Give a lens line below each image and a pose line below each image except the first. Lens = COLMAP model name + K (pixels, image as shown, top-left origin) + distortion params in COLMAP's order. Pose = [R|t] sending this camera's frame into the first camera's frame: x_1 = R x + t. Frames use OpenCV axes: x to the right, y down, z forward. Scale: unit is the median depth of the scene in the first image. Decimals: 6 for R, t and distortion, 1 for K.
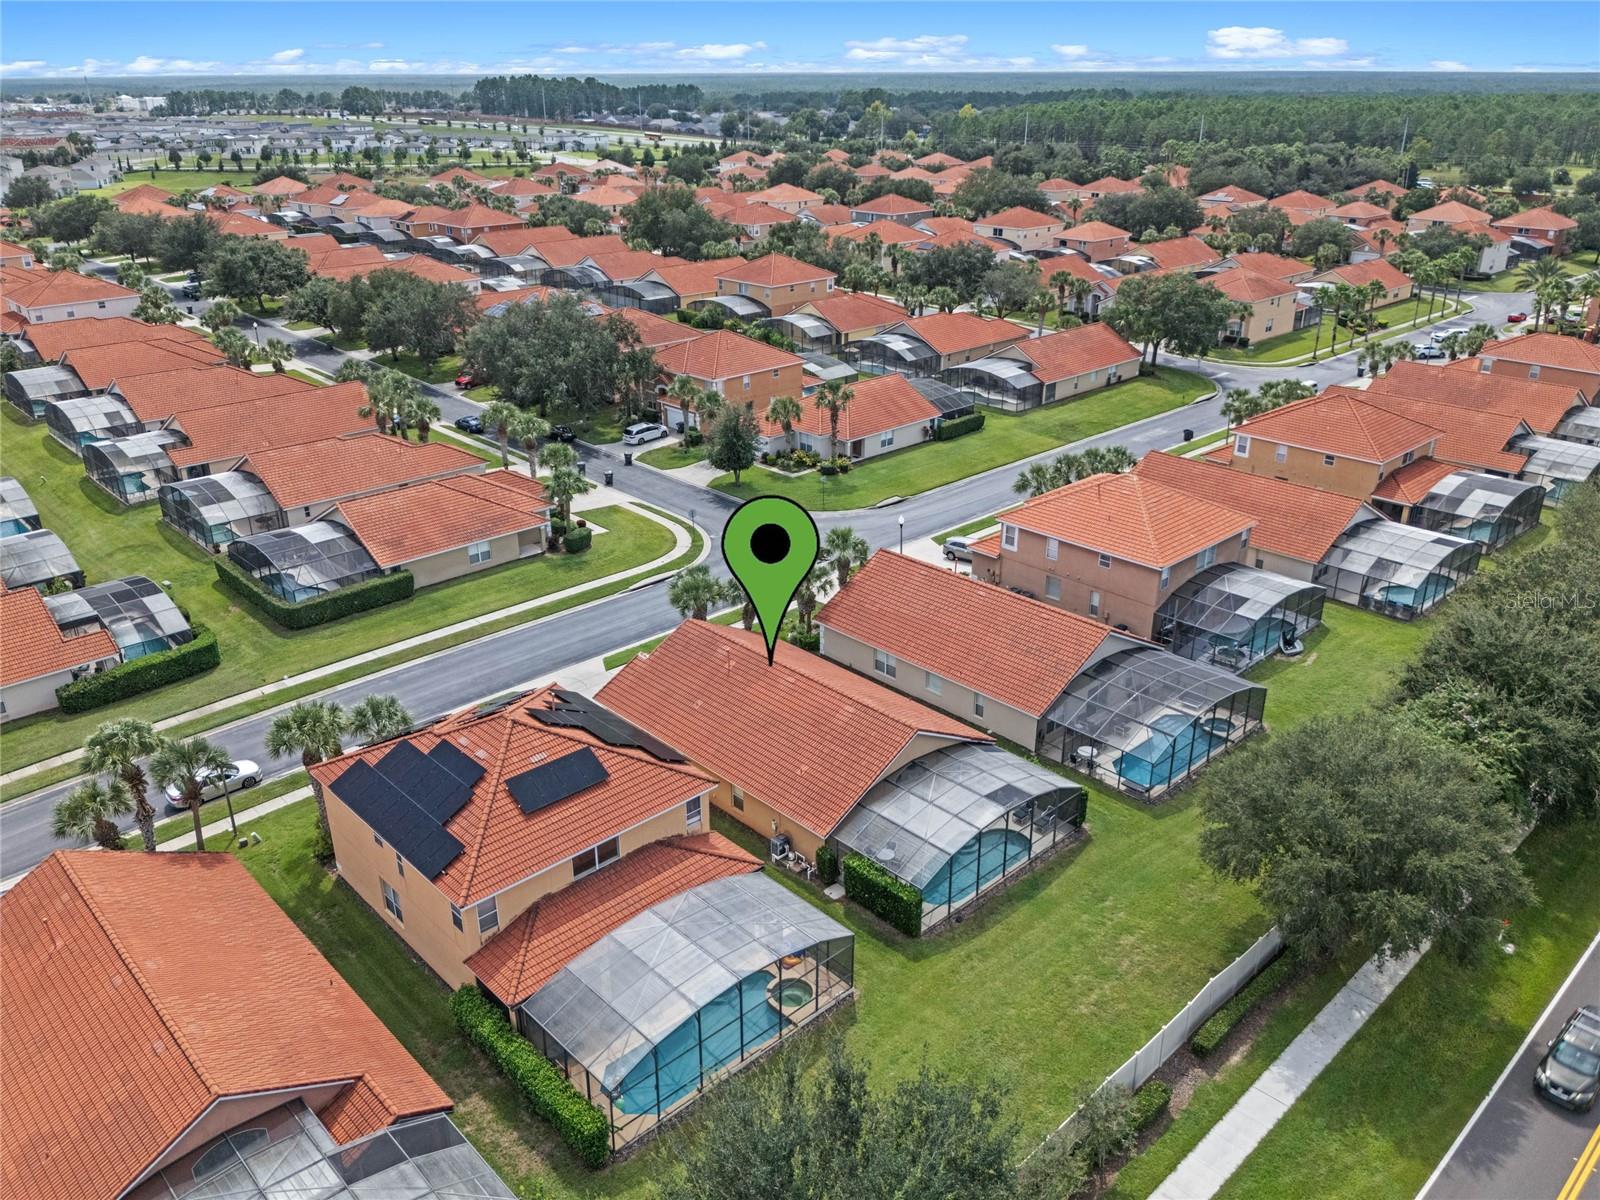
lens RADIAL K [[1144.6, 0, 819.3], [0, 1144.6, 599.1], [0, 0, 1]] dist [0.033147, -0.003093]
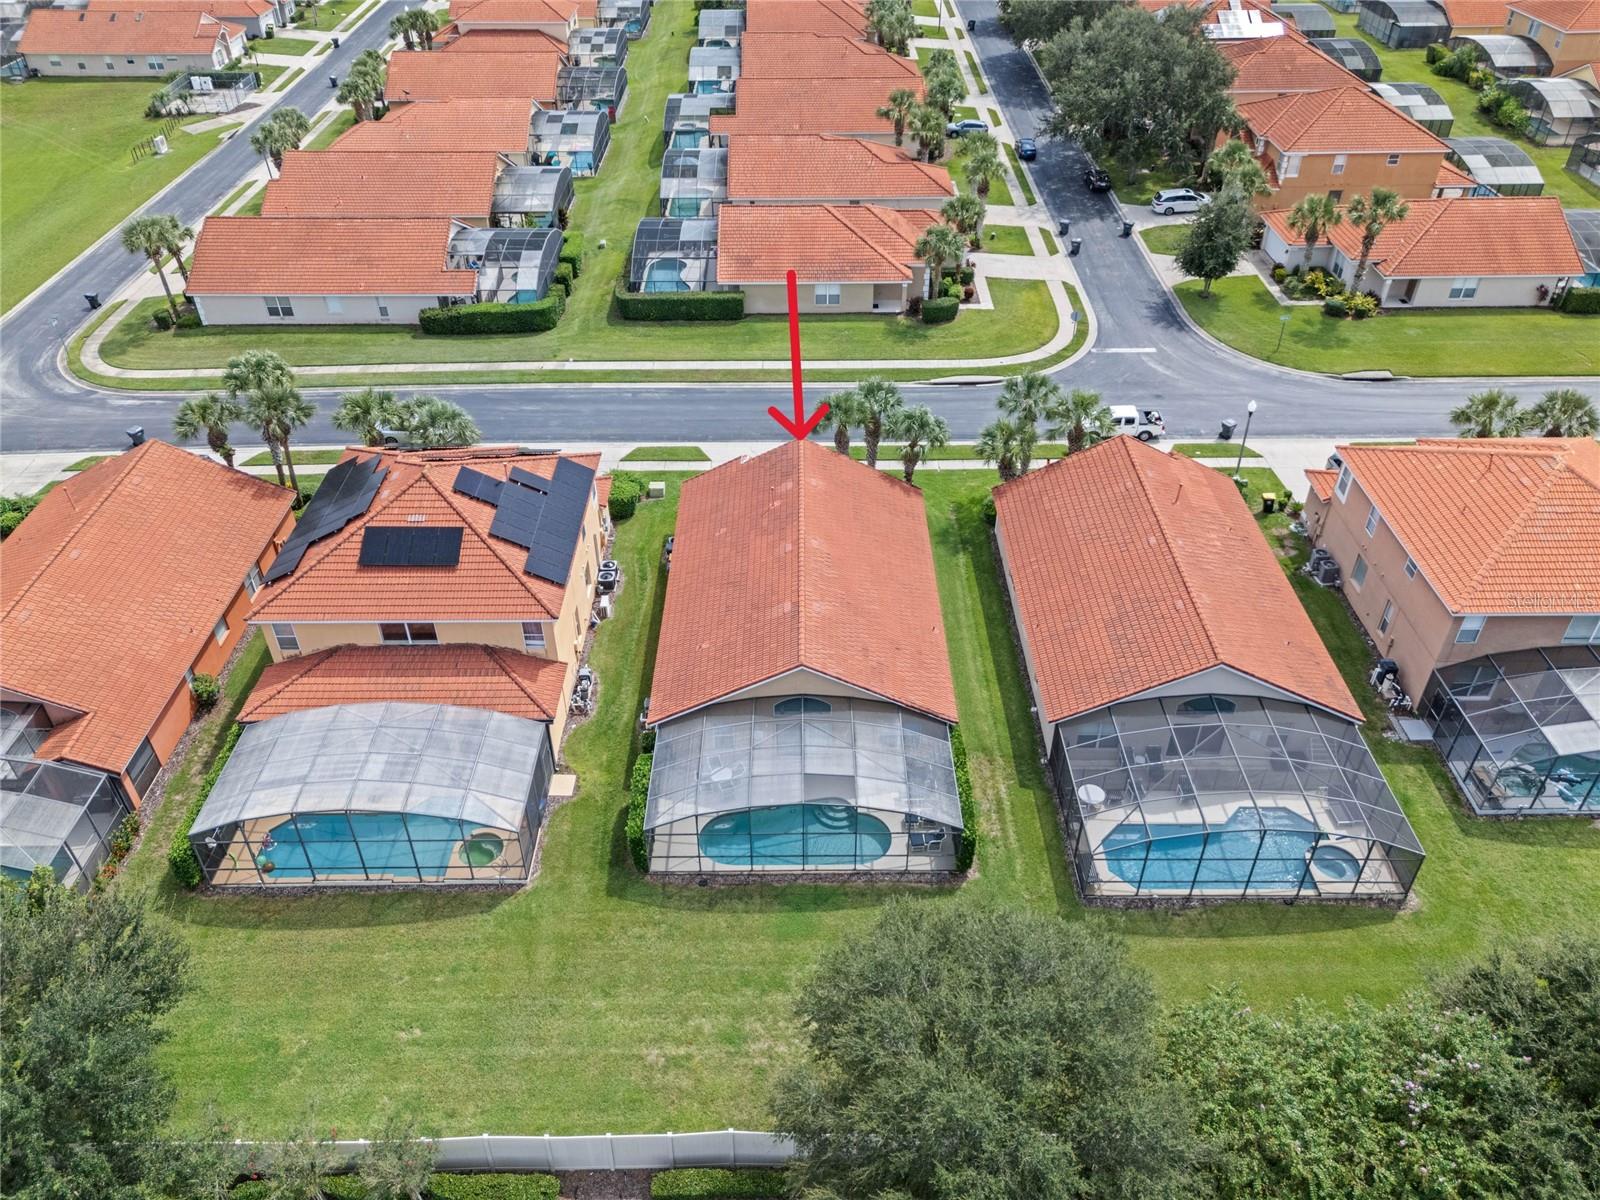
lens RADIAL K [[1144.6, 0, 819.3], [0, 1144.6, 599.1], [0, 0, 1]] dist [0.033147, -0.003093]
pose [[0.736831, 0.418269, -0.531159, 0.304542], [-0.277708, 0.903559, 0.326281, -0.118284], [0.616407, -0.092907, 0.781928, 0.224377]]
